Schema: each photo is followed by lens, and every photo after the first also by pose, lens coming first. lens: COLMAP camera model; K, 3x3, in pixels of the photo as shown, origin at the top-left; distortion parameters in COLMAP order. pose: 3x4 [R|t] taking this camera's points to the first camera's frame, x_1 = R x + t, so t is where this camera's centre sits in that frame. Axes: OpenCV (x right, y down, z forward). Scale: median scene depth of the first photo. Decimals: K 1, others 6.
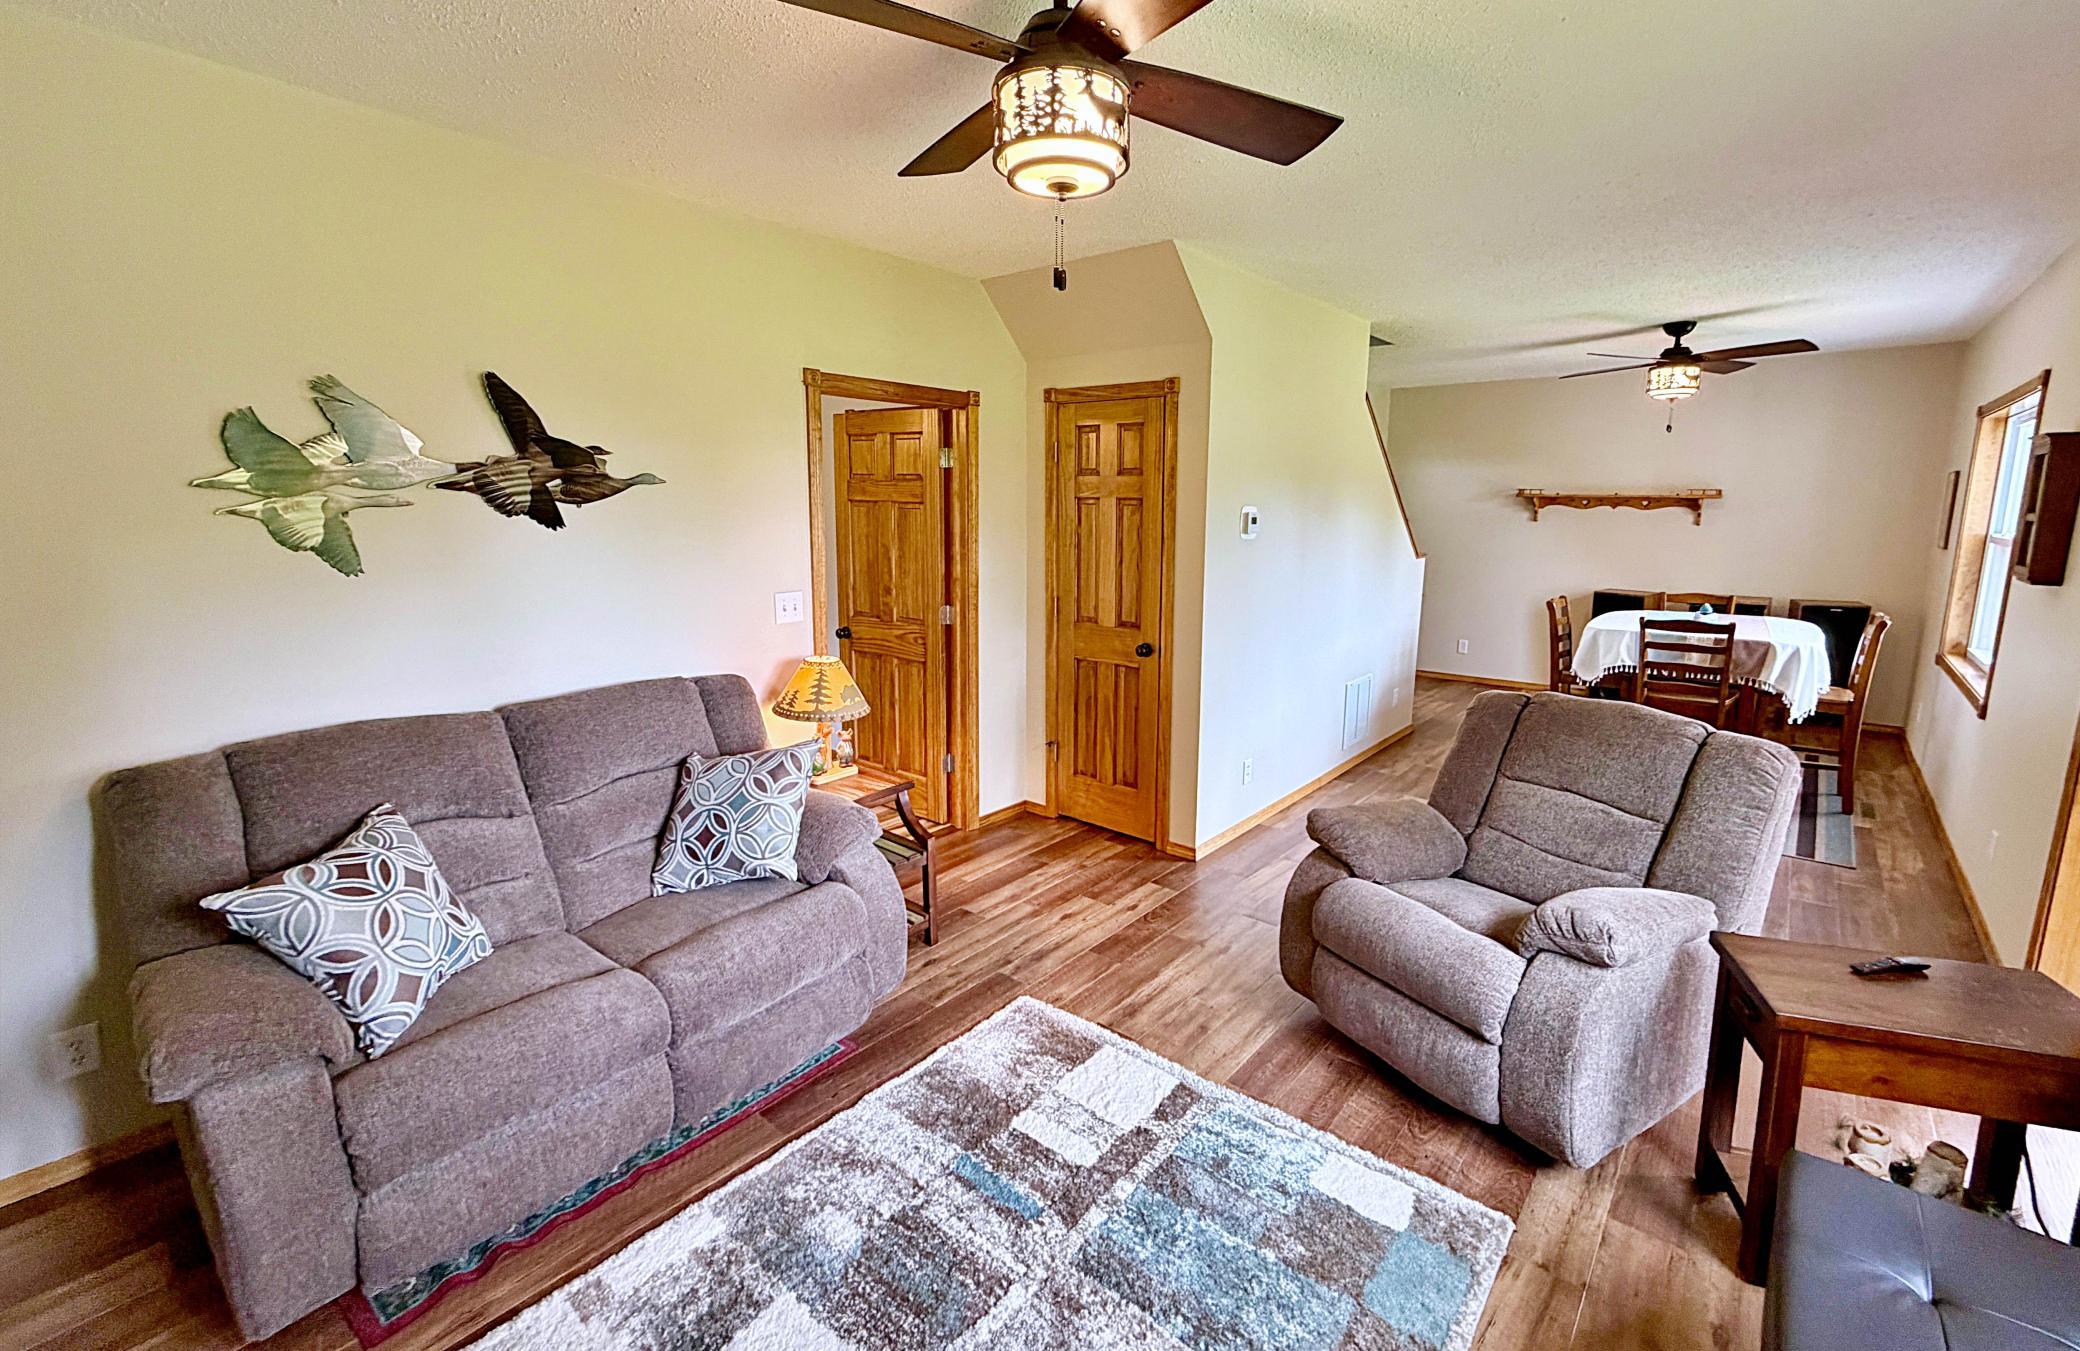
lens RADIAL K [[930.6, 0, 1042.0], [0, 930.6, 659.5], [0, 0, 1]] dist [0.004521, 0.000161]
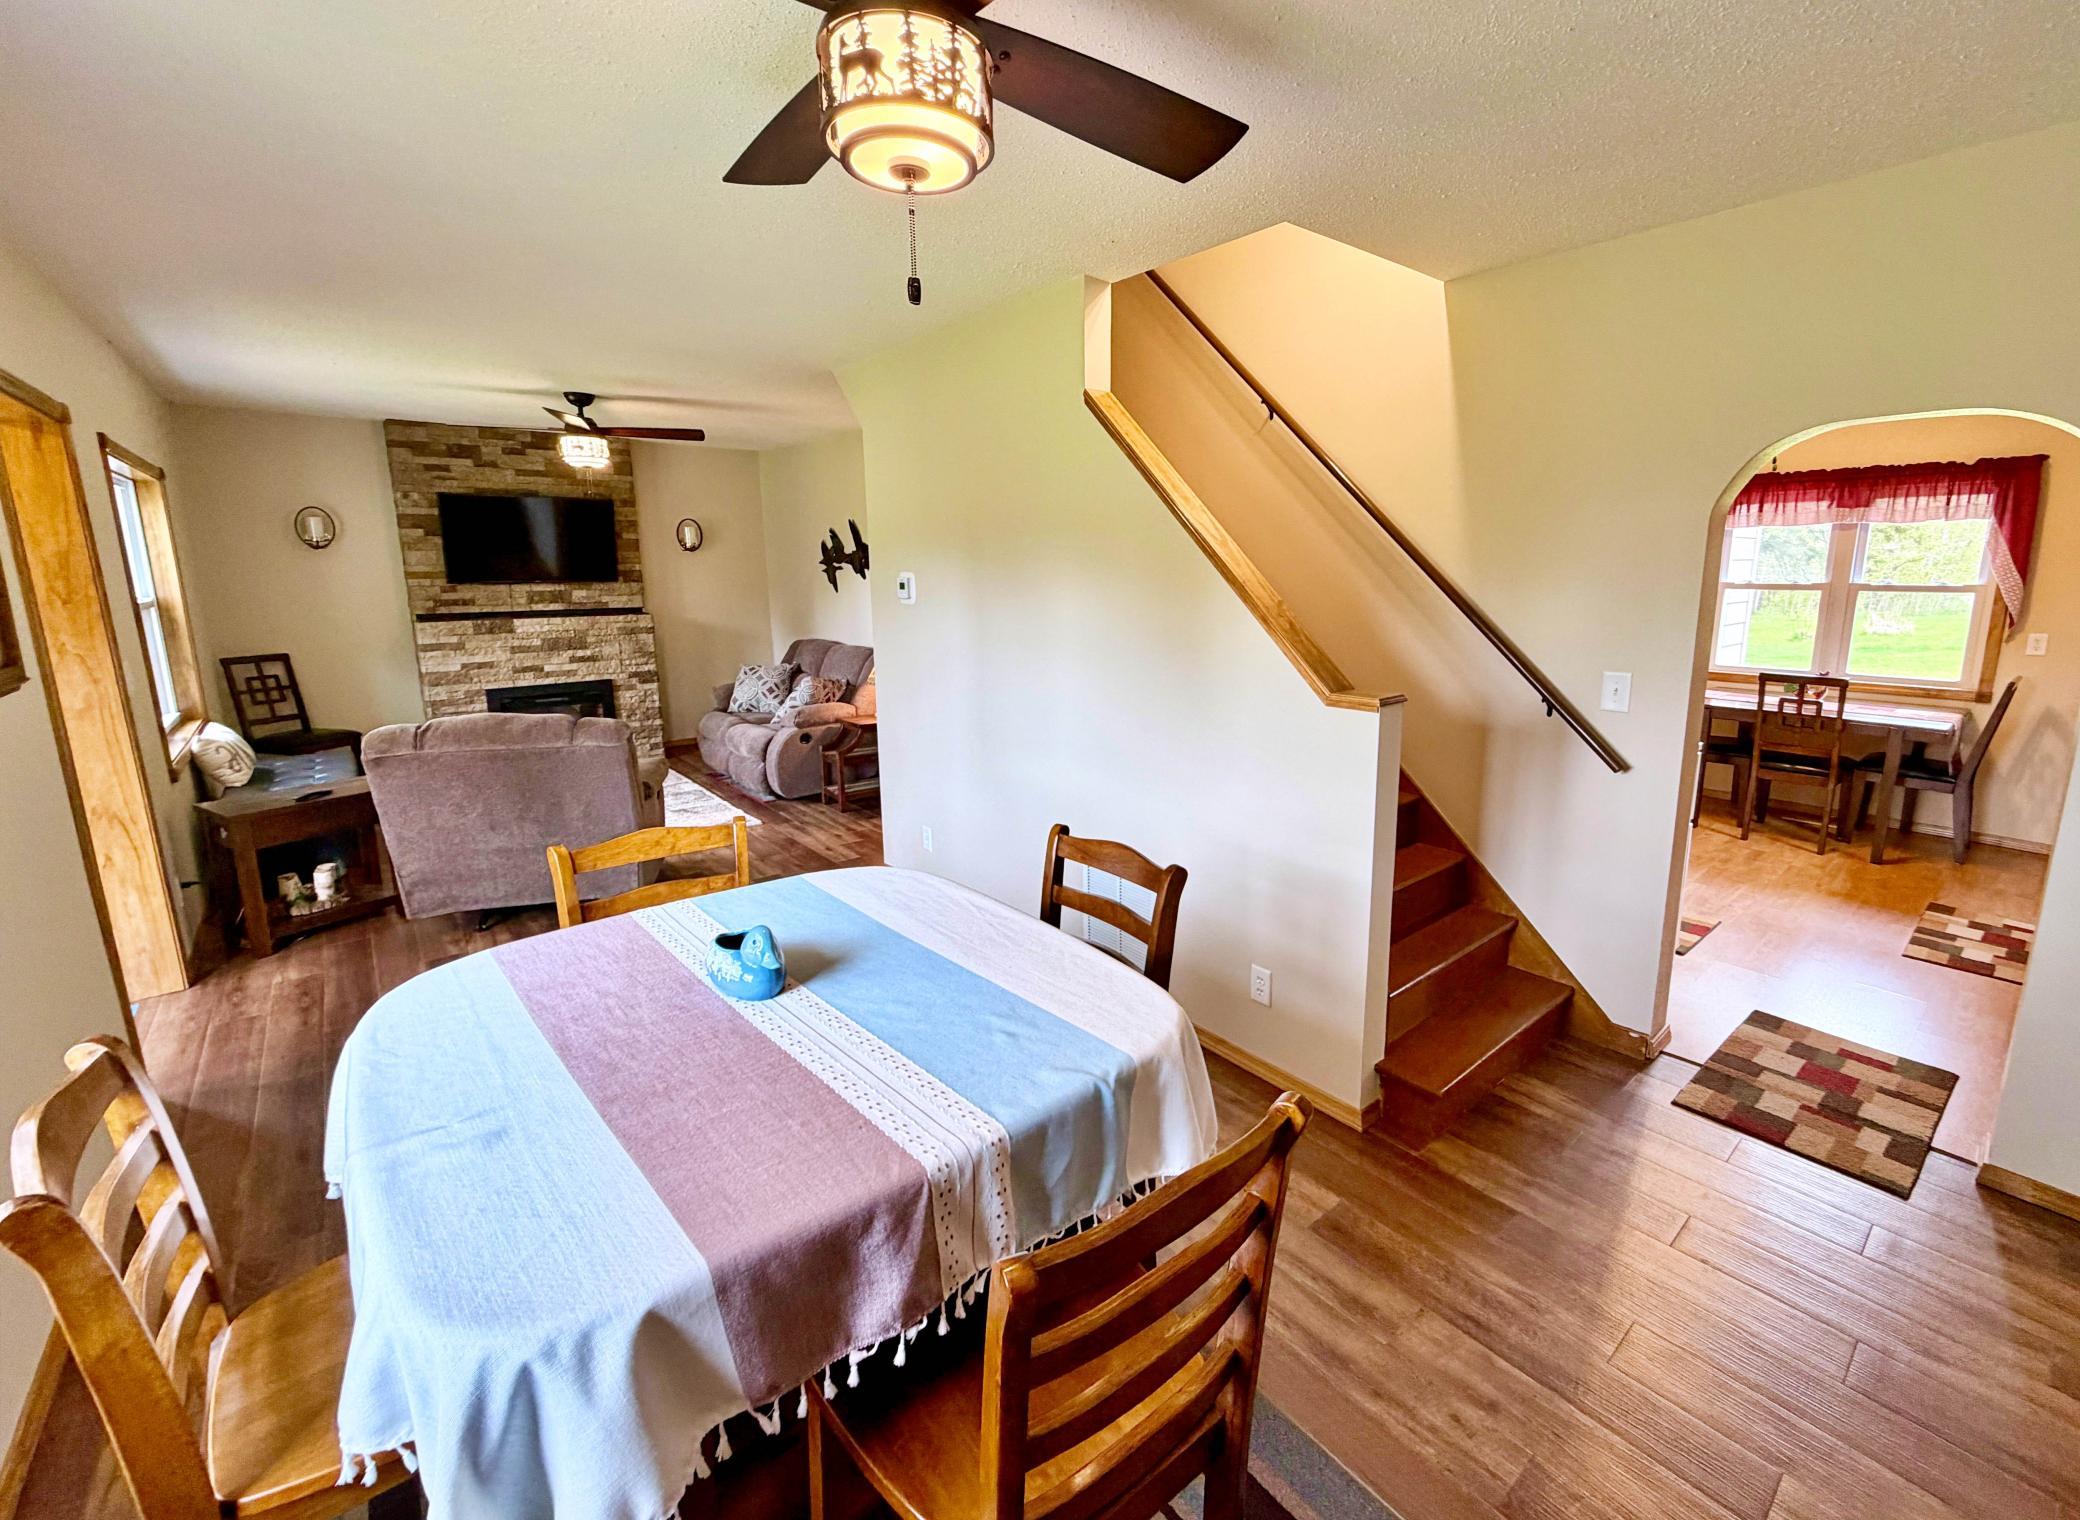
lens RADIAL K [[876.4, 0, 1079.8], [0, 876.4, 725.9], [0, 0, 1]] dist [0.001821, 0.000383]
pose [[-0.194102, 0.171180, -0.965931, 1.673596], [-0.171277, 0.963619, 0.205188, -0.338190], [0.965913, 0.205269, -0.157721, 1.995898]]
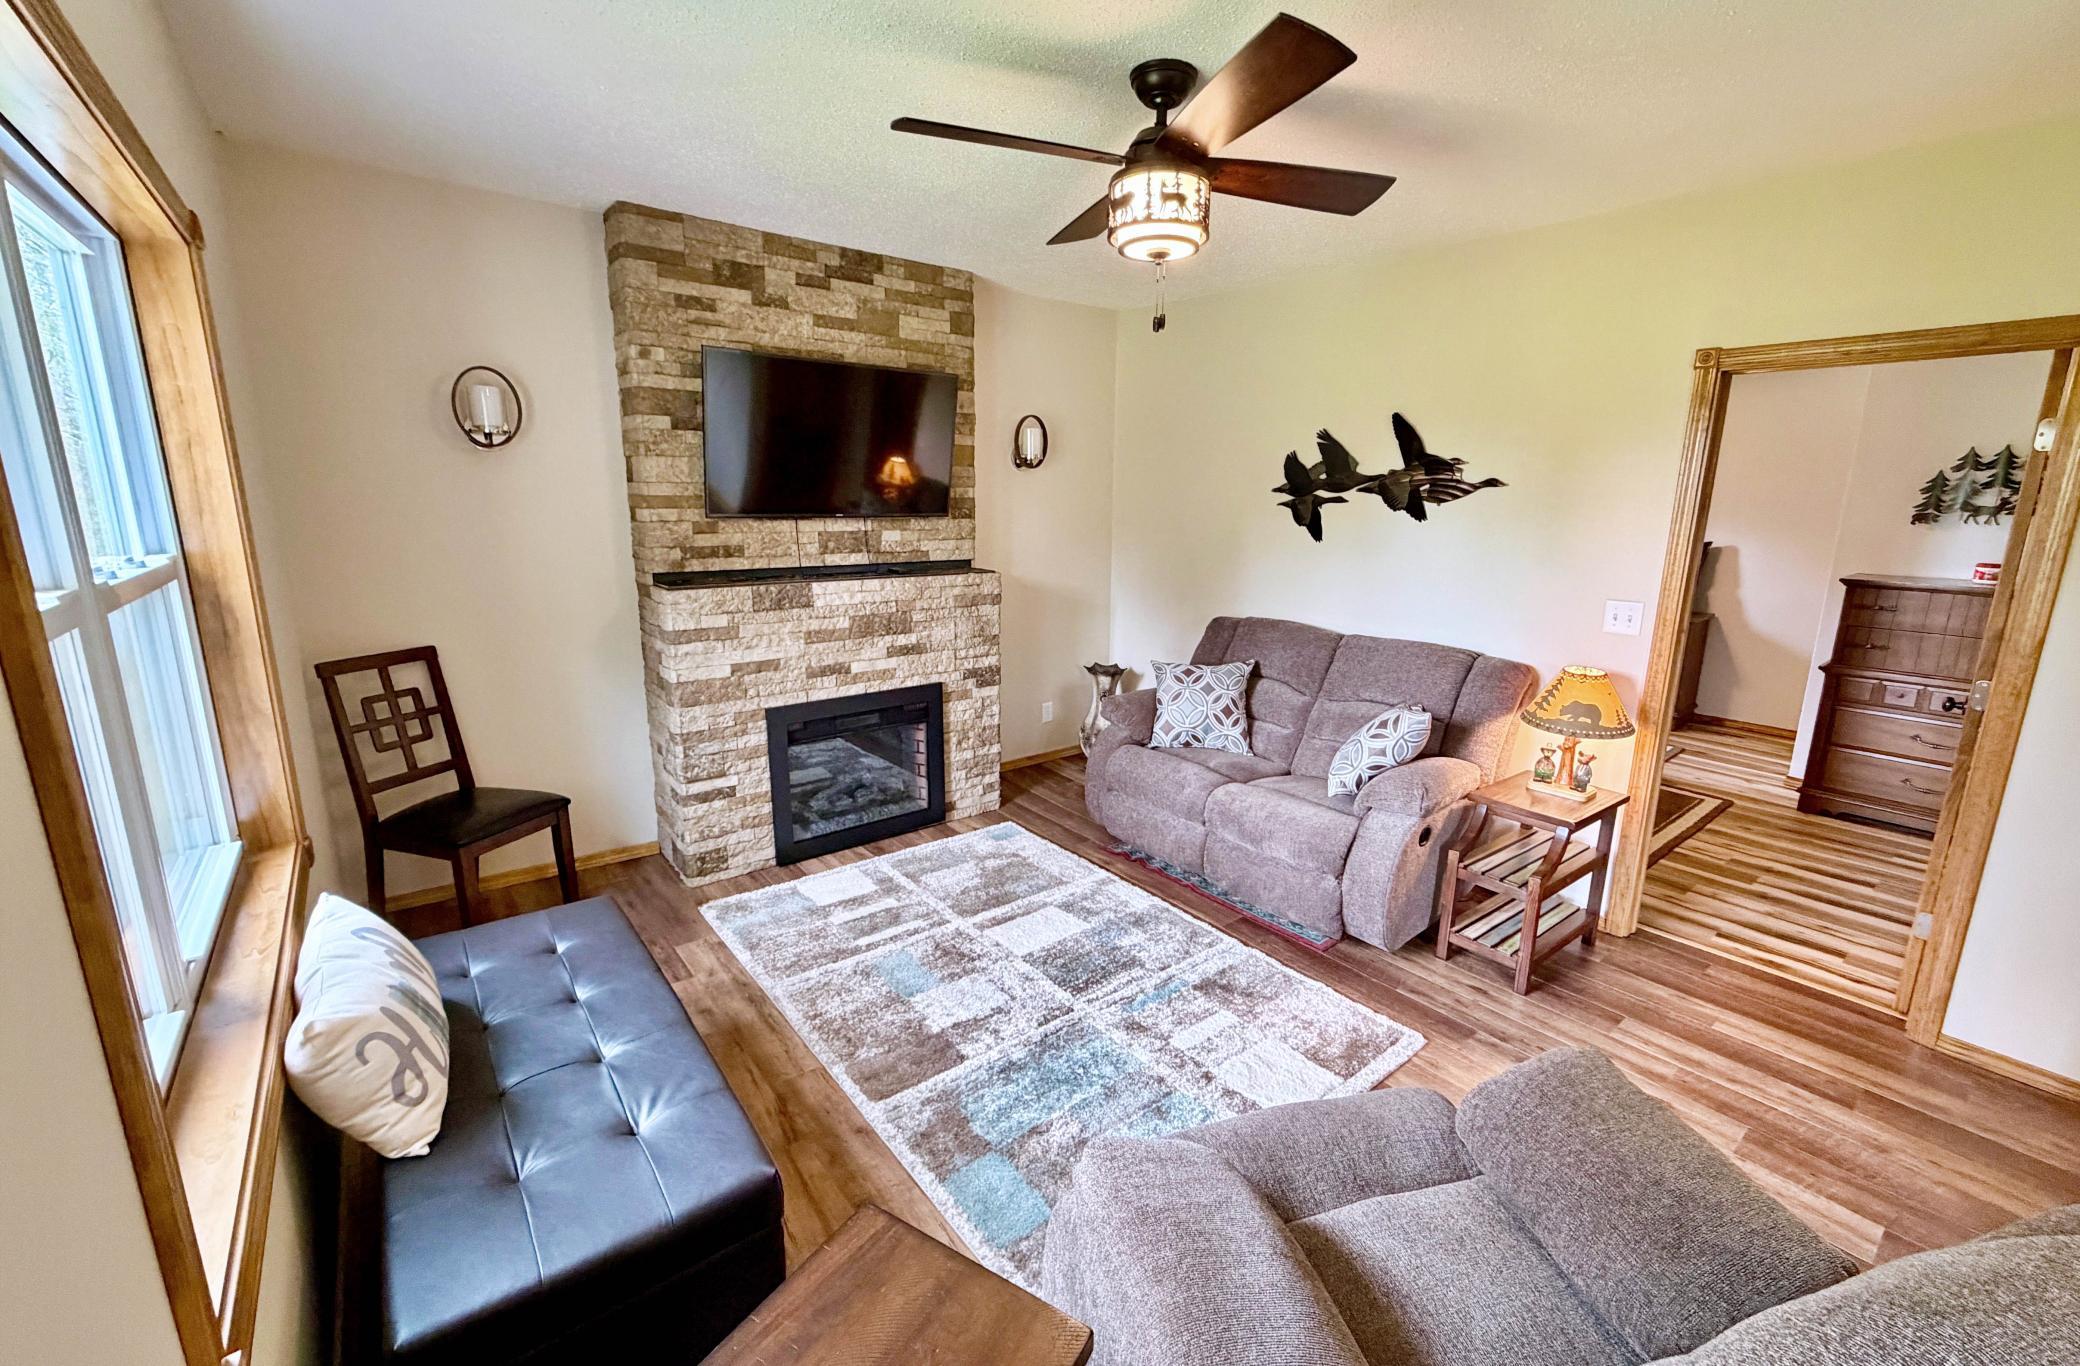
lens RADIAL K [[840.2, 0, 1042.7], [0, 840.2, 673.1], [0, 0, 1]] dist [-0.000076, -0.000236]
pose [[-0.230080, 0.190764, -0.954291, 0.832179], [-0.186670, 0.953739, 0.235660, -0.113224], [0.955101, 0.232358, -0.183827, 0.744538]]
